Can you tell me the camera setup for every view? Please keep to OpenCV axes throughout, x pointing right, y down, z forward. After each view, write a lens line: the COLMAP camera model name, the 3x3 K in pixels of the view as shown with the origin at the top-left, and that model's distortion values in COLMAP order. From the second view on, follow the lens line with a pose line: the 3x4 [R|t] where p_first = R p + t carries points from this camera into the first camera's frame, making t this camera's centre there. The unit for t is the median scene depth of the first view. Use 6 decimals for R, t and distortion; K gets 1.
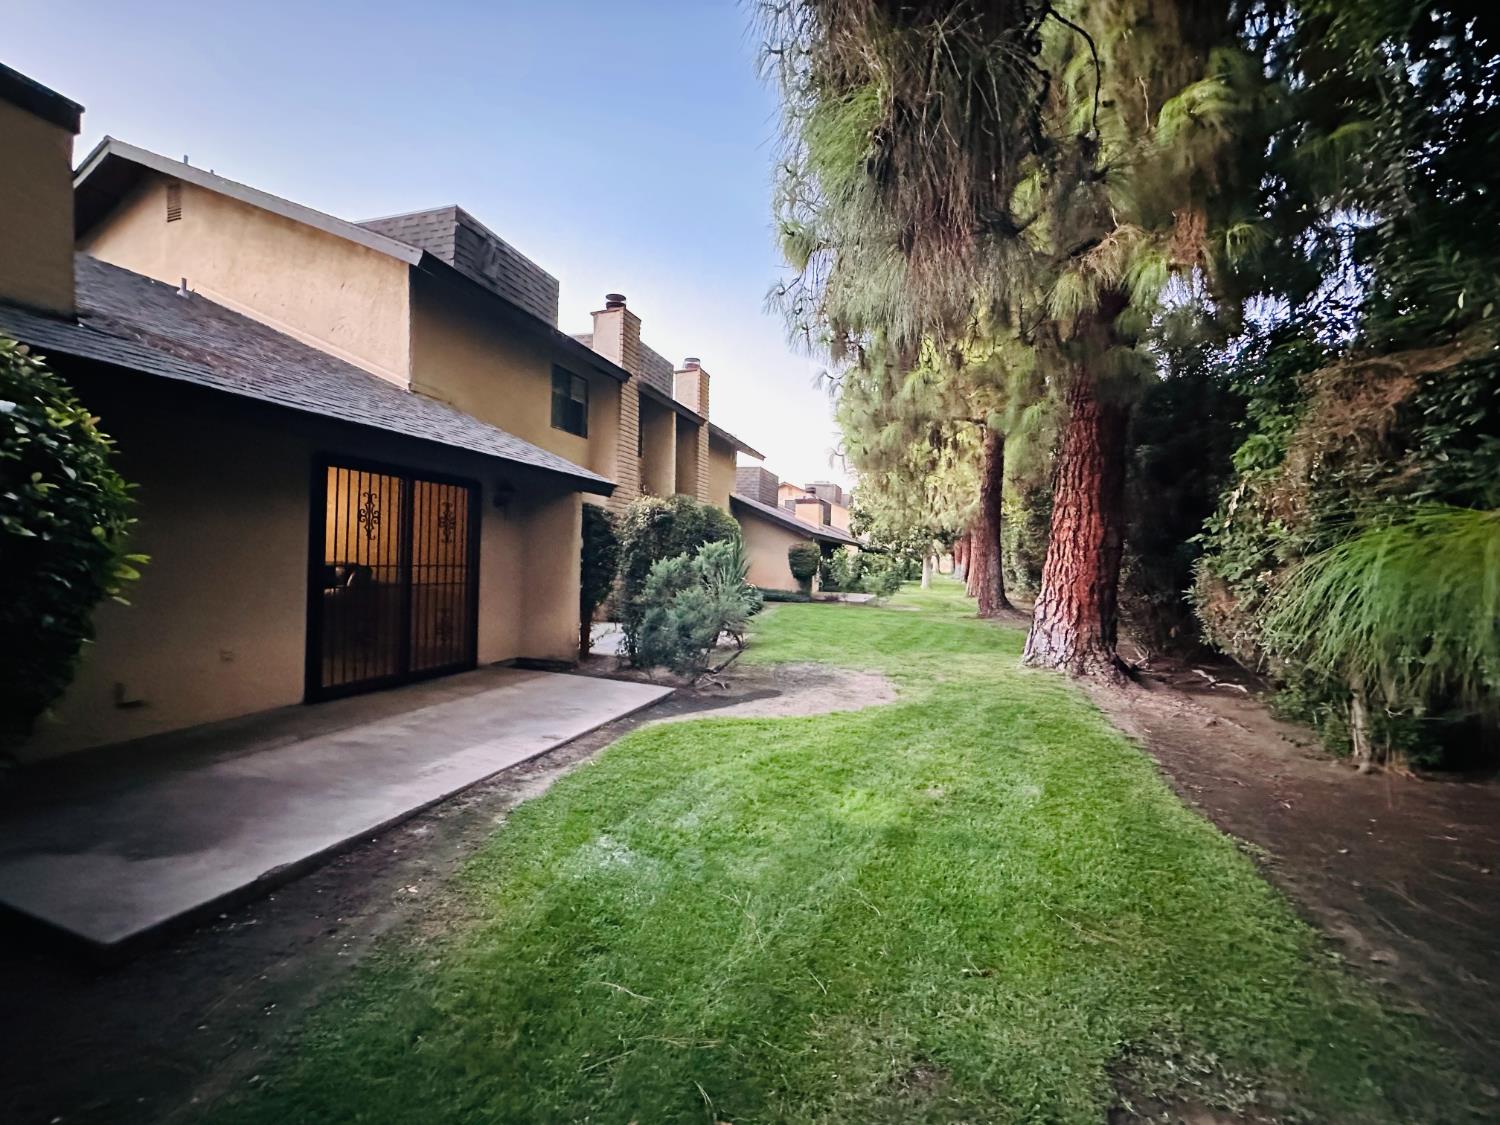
lens RADIAL K [[599.8, 0, 750.3], [0, 599.8, 562.0], [0, 0, 1]] dist [-0.001222, -0.000288]
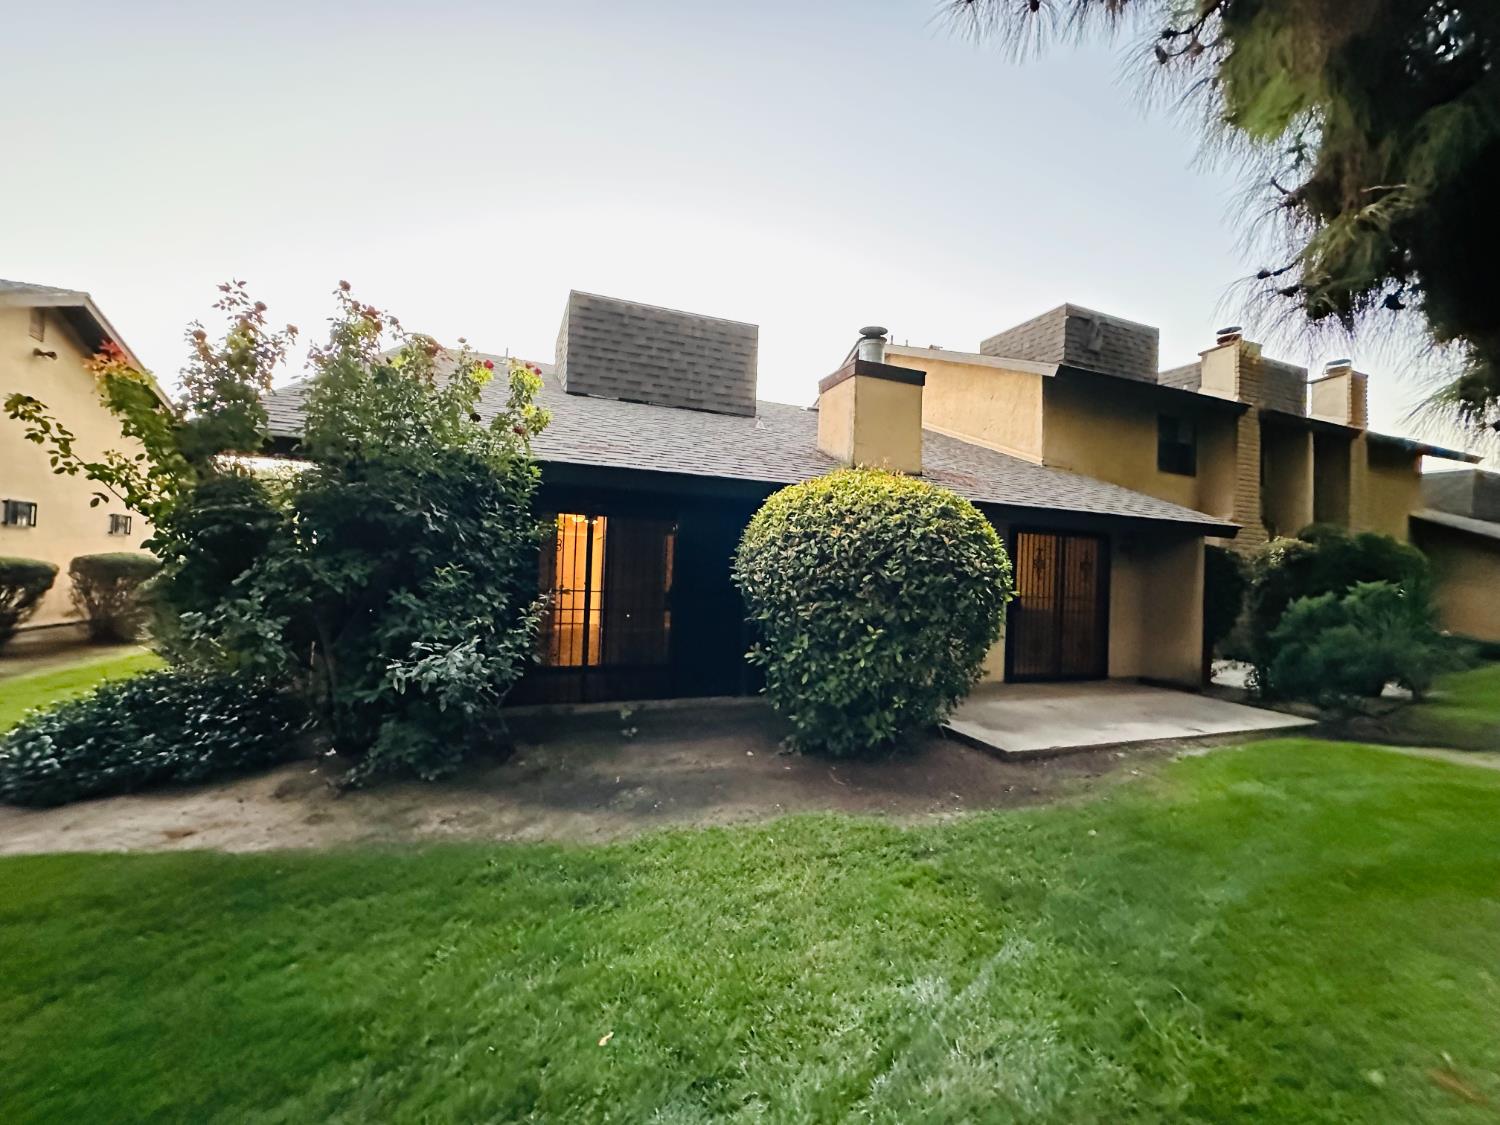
lens RADIAL K [[599.8, 0, 749.4], [0, 599.8, 562.9], [0, 0, 1]] dist [-0.001222, -0.000288]
pose [[0.639764, -0.017694, -0.768367, 0.033795], [-0.023358, 0.998826, -0.042450, 0.001343], [0.768216, 0.045105, 0.638600, -0.336861]]
